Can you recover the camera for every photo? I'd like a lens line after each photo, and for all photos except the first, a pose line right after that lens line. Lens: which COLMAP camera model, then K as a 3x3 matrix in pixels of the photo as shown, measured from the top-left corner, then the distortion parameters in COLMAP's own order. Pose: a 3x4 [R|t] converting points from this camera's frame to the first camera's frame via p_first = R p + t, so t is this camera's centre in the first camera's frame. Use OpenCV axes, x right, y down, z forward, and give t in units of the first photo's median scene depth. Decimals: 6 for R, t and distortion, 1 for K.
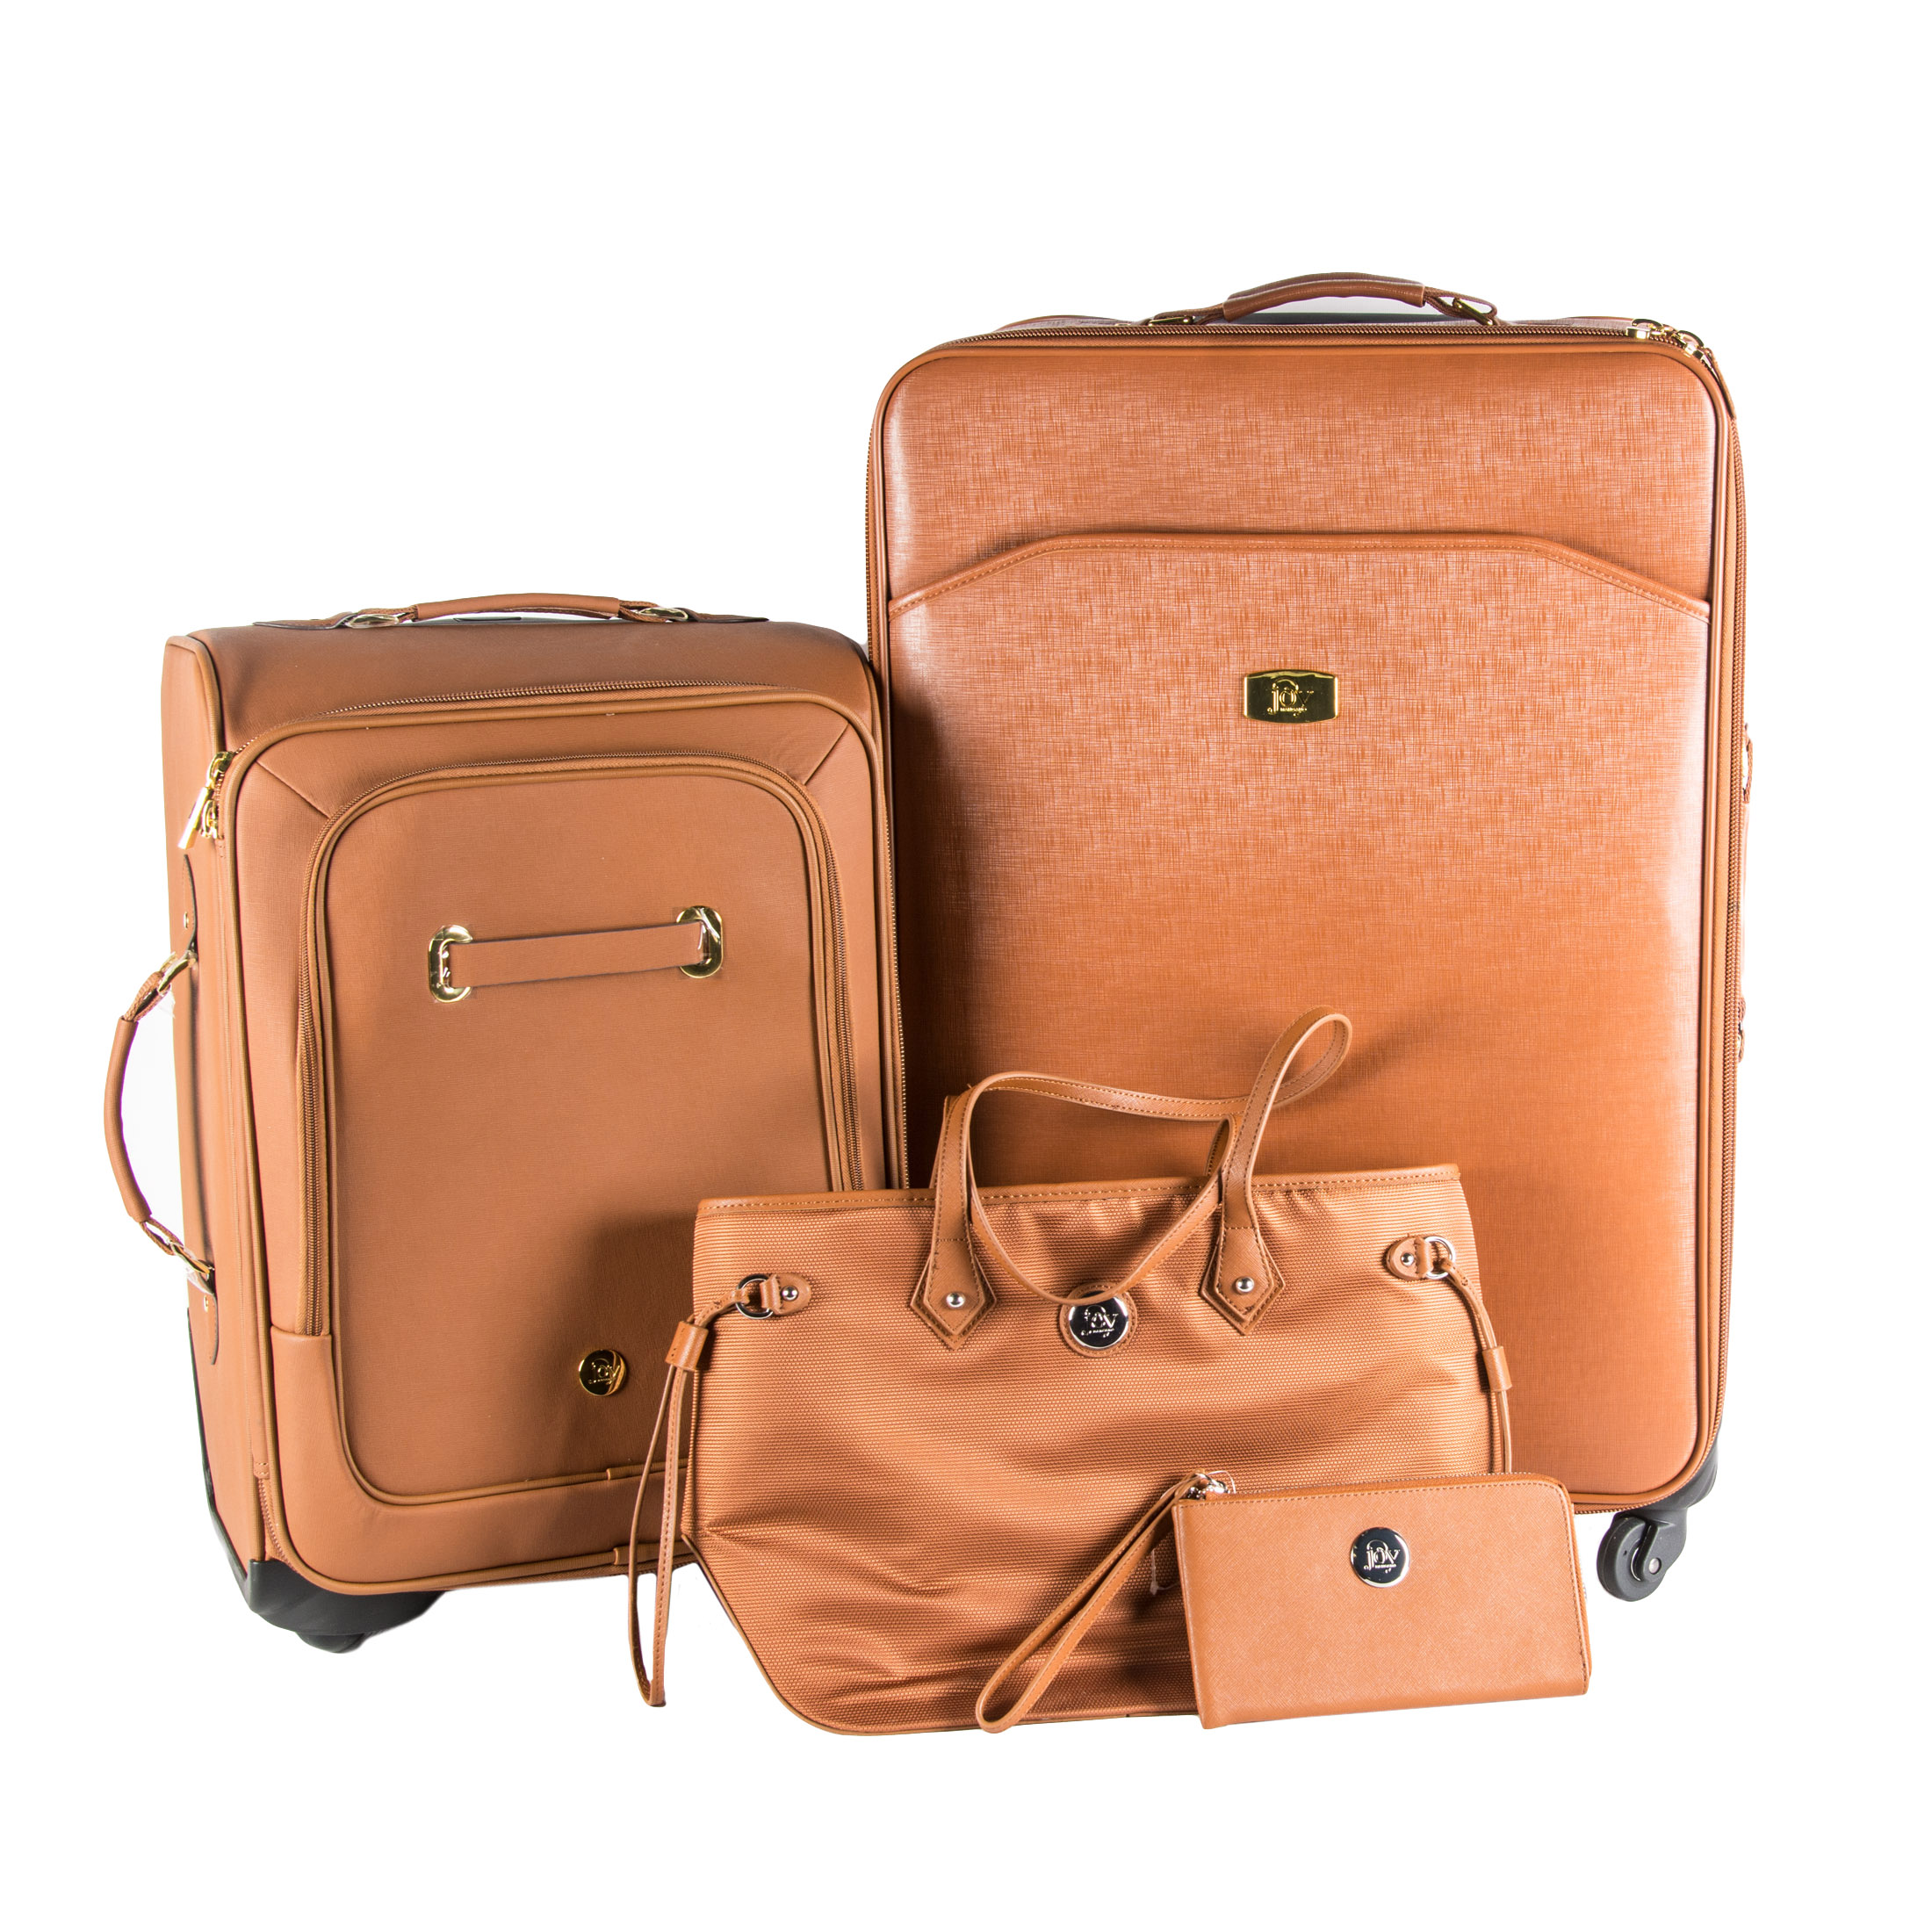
lens RADIAL K [[3883.7, 0, 970.3], [0, 3883.7, 968.5], [0, 0, 1]] dist [0.006627, 0.000000]
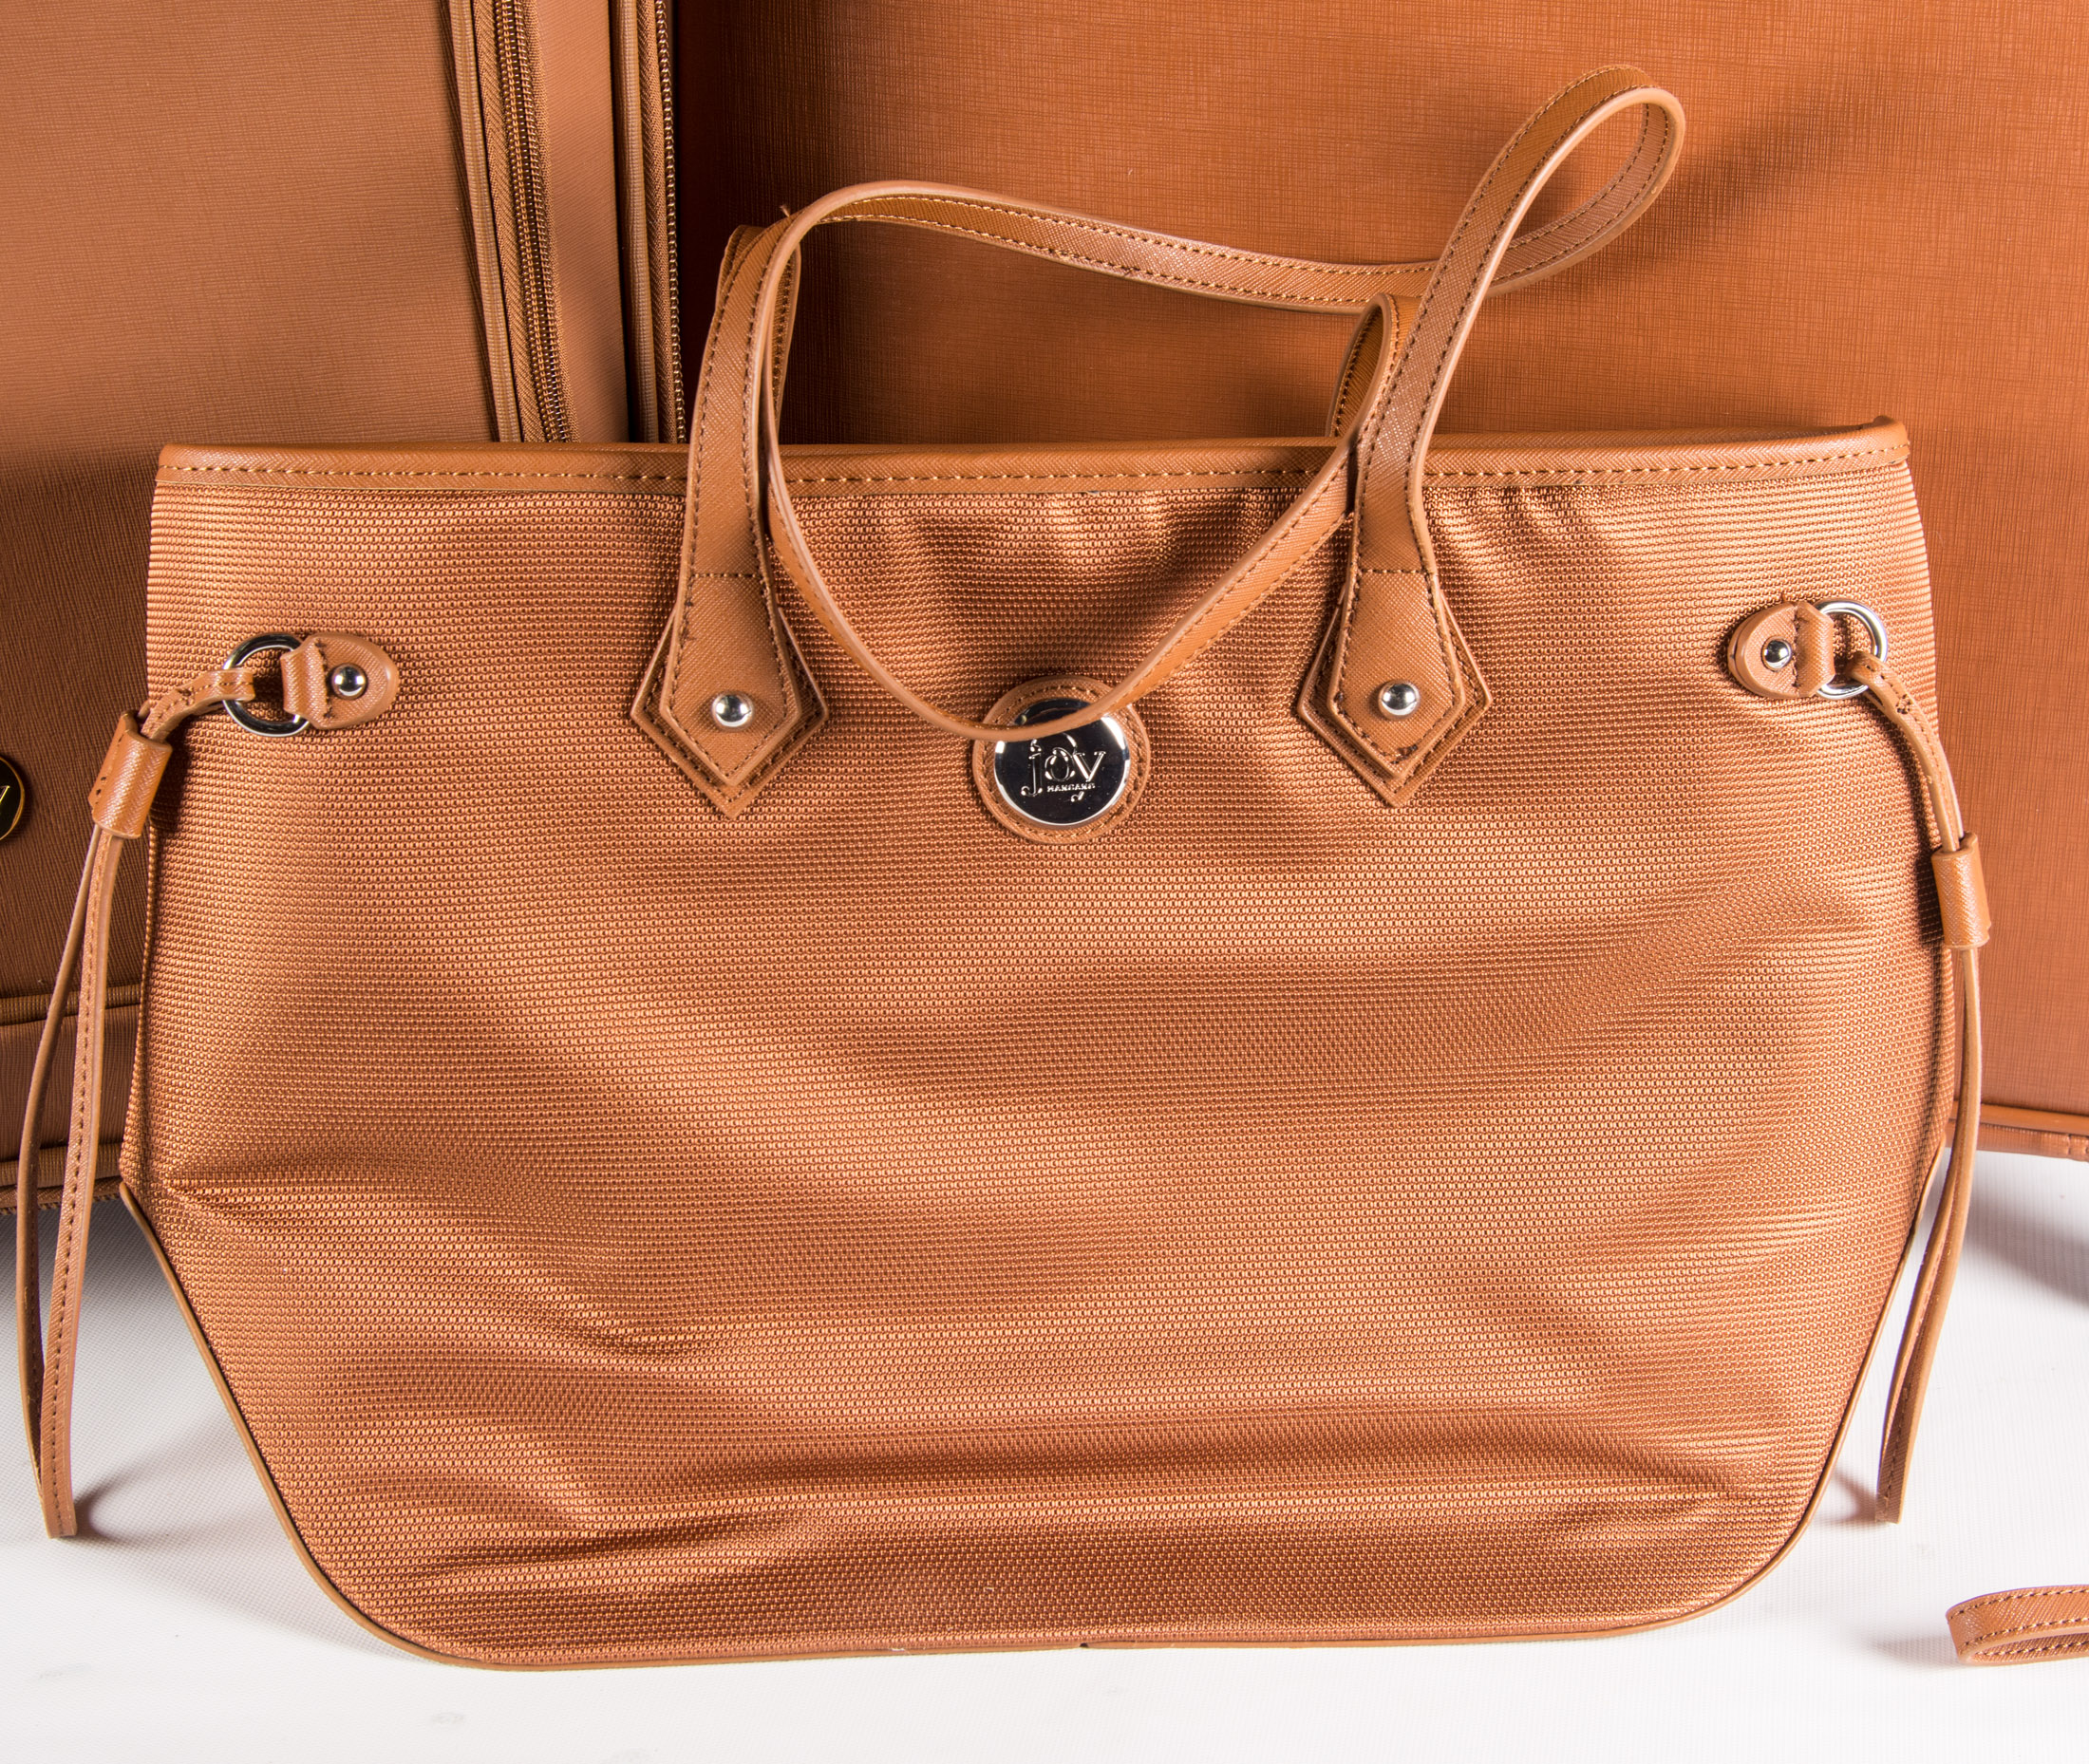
lens RADIAL K [[5087.3, 0, 1054.5], [0, 5087.3, 880.2], [0, 0, 1]] dist [0.089368, 0.000000]
pose [[0.999005, 0.042656, -0.013016, 0.039911], [-0.038757, 0.974772, 0.219814, -0.022552], [0.022064, -0.219091, 0.975455, 0.431632]]
